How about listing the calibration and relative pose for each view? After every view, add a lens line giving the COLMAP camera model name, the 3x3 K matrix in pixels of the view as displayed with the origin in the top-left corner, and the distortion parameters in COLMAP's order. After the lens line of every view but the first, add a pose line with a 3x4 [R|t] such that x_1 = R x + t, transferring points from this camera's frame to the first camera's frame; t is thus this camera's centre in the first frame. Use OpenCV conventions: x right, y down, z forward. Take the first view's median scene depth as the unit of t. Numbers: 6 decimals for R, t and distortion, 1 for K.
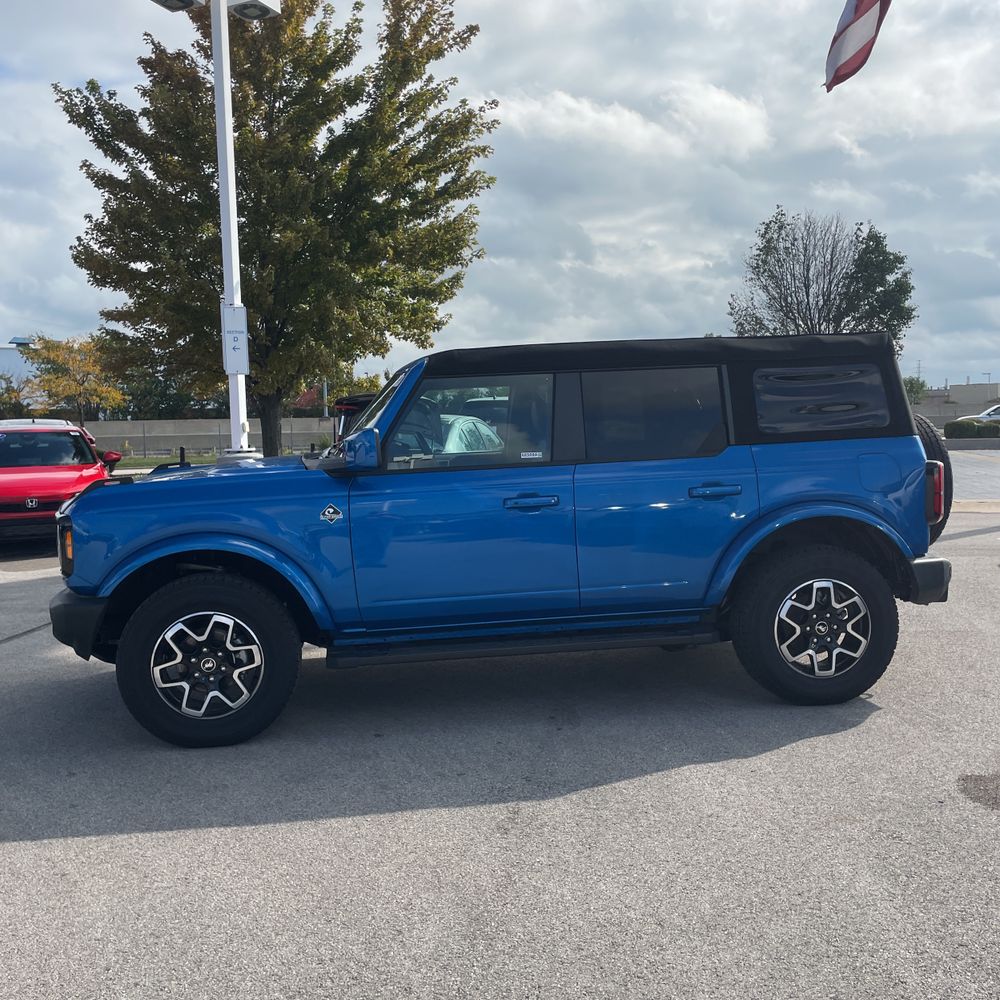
lens RADIAL K [[1008.9, 0, 512.4], [0, 1008.9, 485.7], [0, 0, 1]] dist [0.077587, -0.098703]
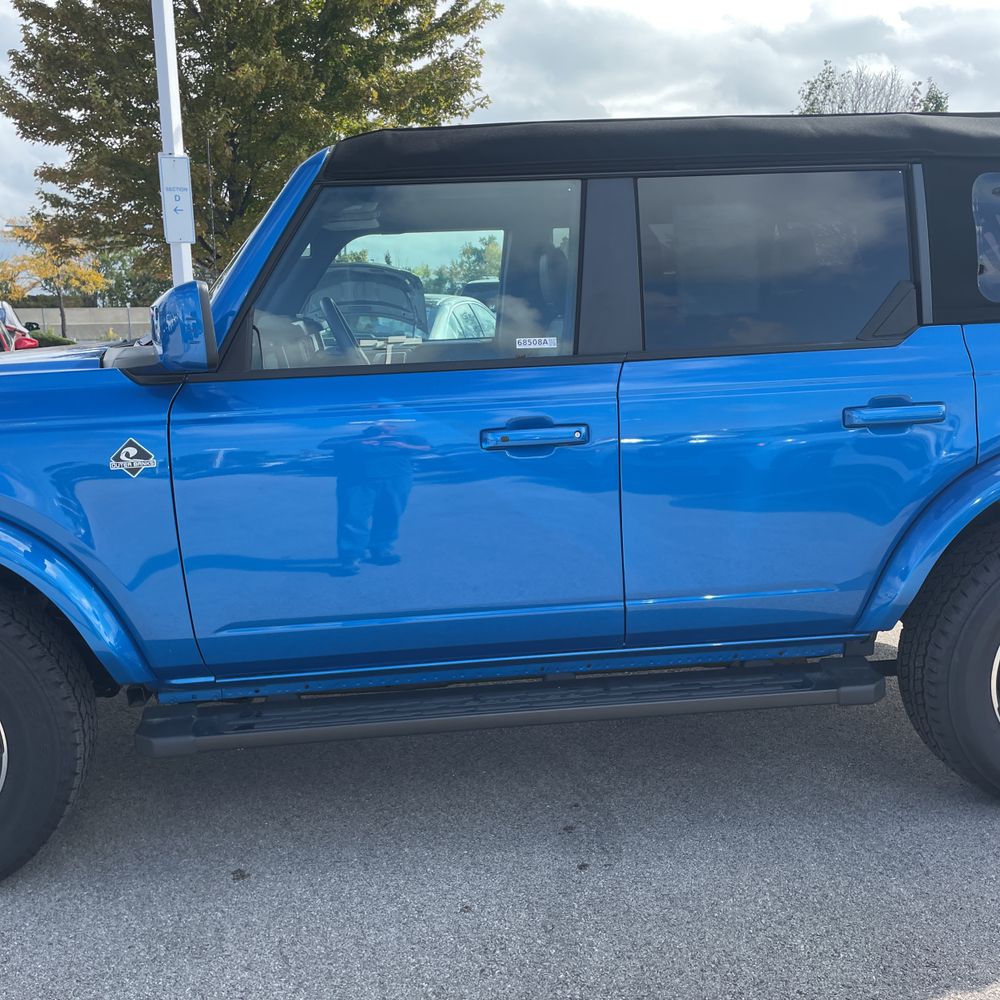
lens RADIAL K [[1006.4, 0, 496.5], [0, 1006.4, 493.2], [0, 0, 1]] dist [0.090735, -0.129647]
pose [[0.999616, 0.009379, -0.026064, 0.004649], [-0.006367, 0.993539, 0.113315, -0.004520], [0.026958, -0.113105, 0.993217, 0.174043]]
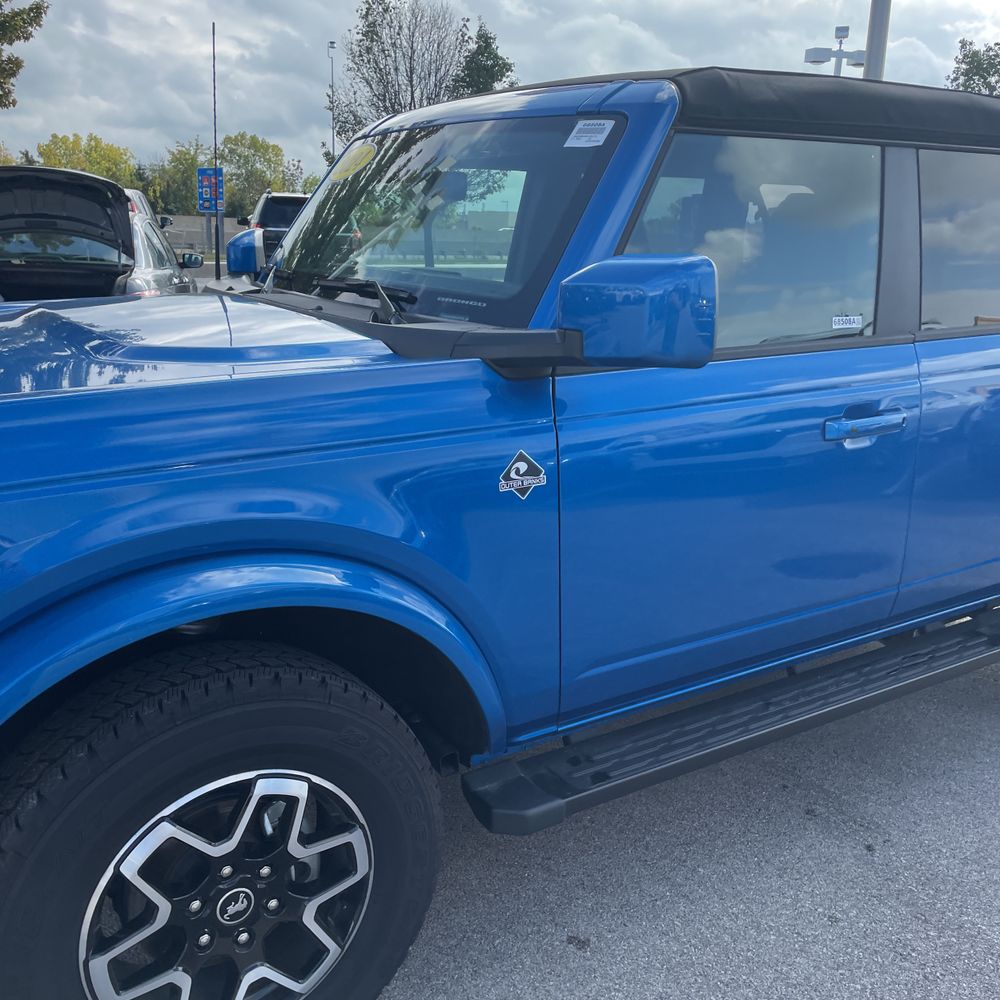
lens RADIAL K [[1003.4, 0, 495.2], [0, 1003.4, 516.1], [0, 0, 1]] dist [0.083281, -0.120356]
pose [[0.905986, -0.064037, 0.418436, -0.121572], [-0.024491, 0.978906, 0.202838, -0.012245], [-0.422599, -0.194016, 0.885307, 0.226368]]
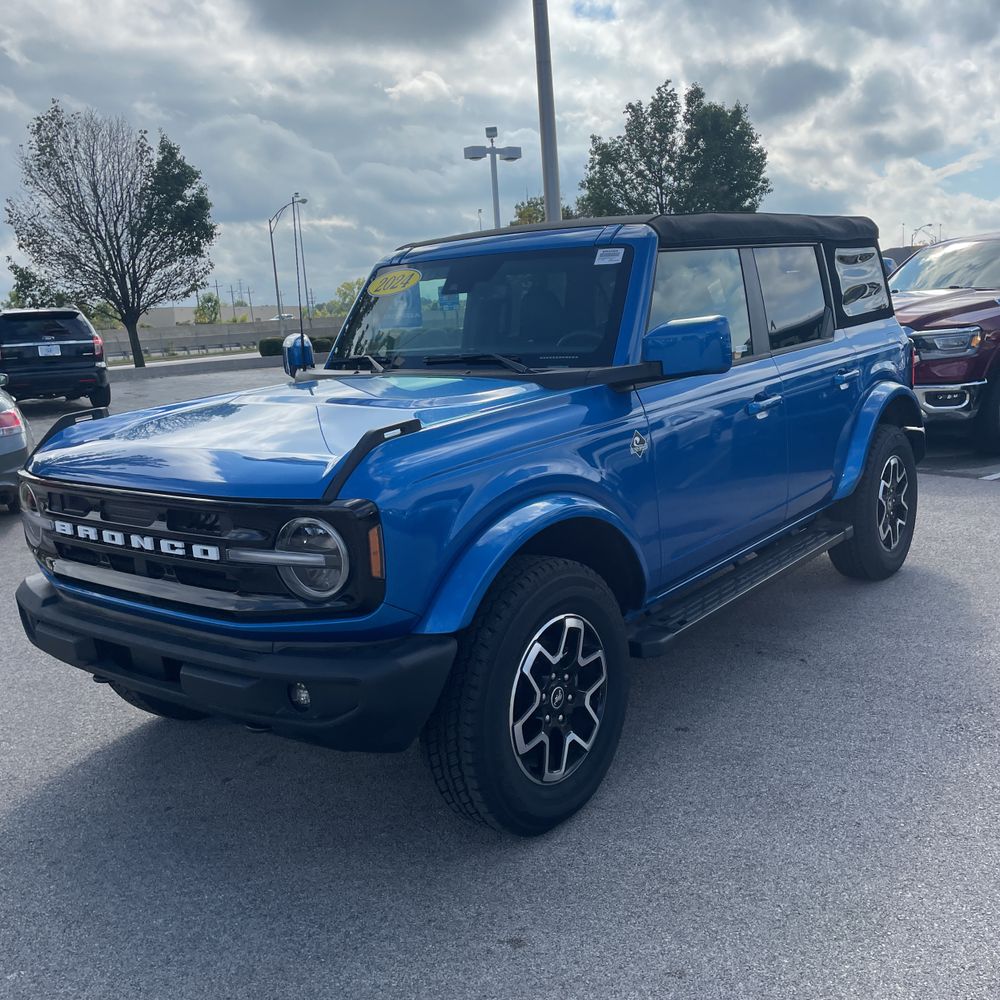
lens RADIAL K [[1002.2, 0, 514.9], [0, 1002.2, 479.5], [0, 0, 1]] dist [0.088900, -0.099473]
pose [[0.719367, -0.137183, 0.680949, -0.249009], [0.090925, 0.990467, 0.103483, -0.009784], [-0.688653, -0.012527, 0.724983, 0.189705]]
